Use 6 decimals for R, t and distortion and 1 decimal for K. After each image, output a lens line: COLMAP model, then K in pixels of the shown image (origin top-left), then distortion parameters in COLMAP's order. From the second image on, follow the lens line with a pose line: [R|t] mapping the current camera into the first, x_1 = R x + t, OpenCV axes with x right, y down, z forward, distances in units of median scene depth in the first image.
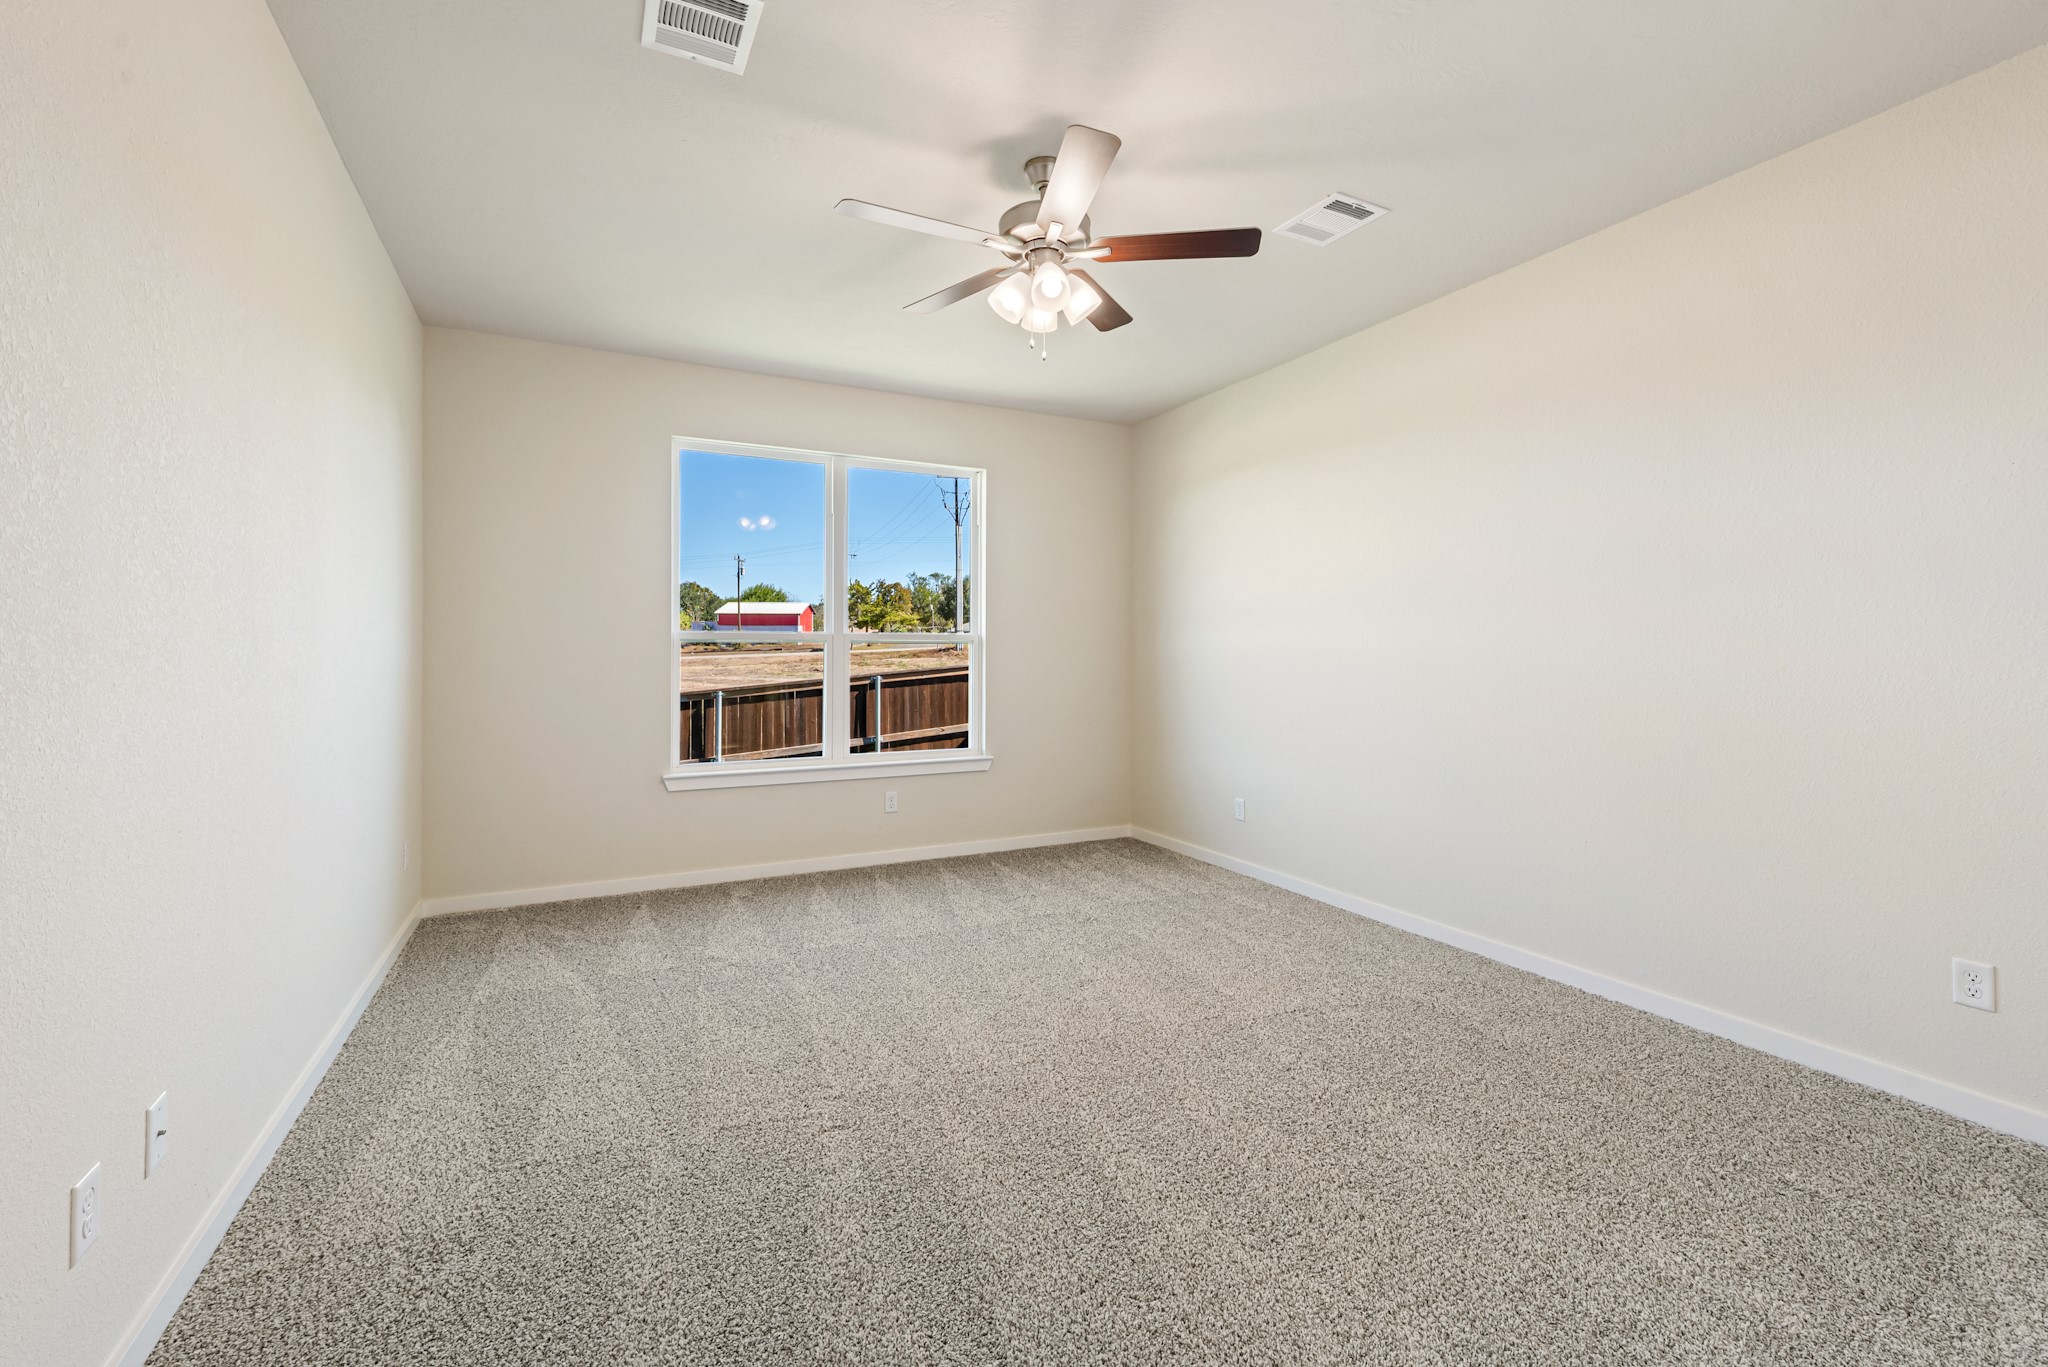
lens RADIAL K [[870.0, 0, 1040.4], [0, 870.0, 672.0], [0, 0, 1]] dist [0.001177, -0.001481]
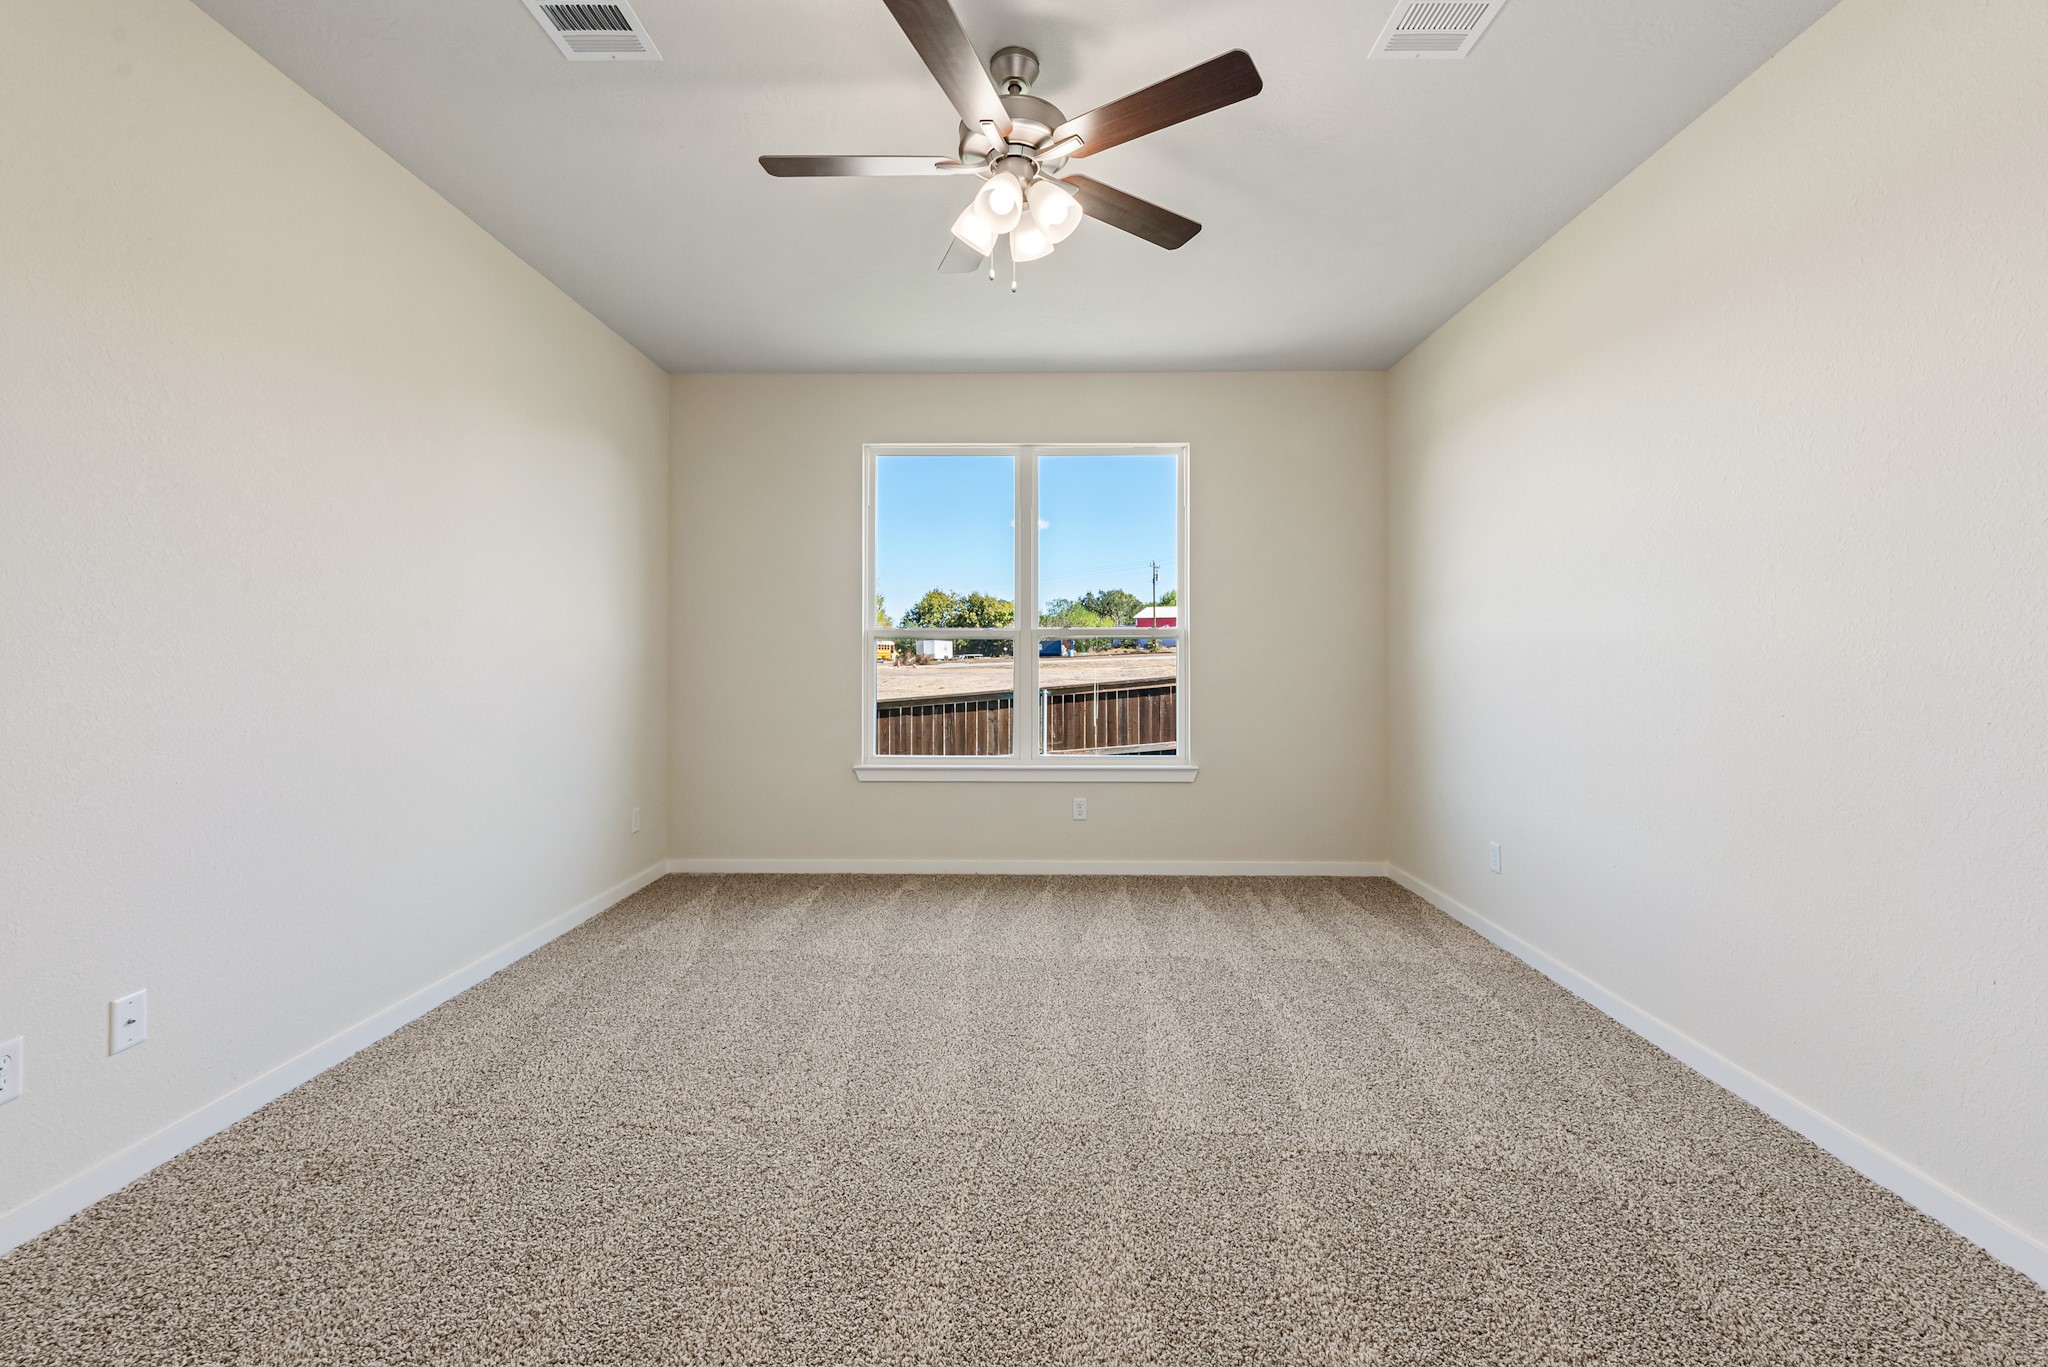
lens RADIAL K [[870.0, 0, 1021.1], [0, 870.0, 668.8], [0, 0, 1]] dist [0.001177, -0.001481]
pose [[0.885362, 0.008013, -0.464832, 0.270322], [-0.010969, 0.999933, -0.003655, 0.003008], [0.464772, 0.008335, 0.885391, 0.181630]]
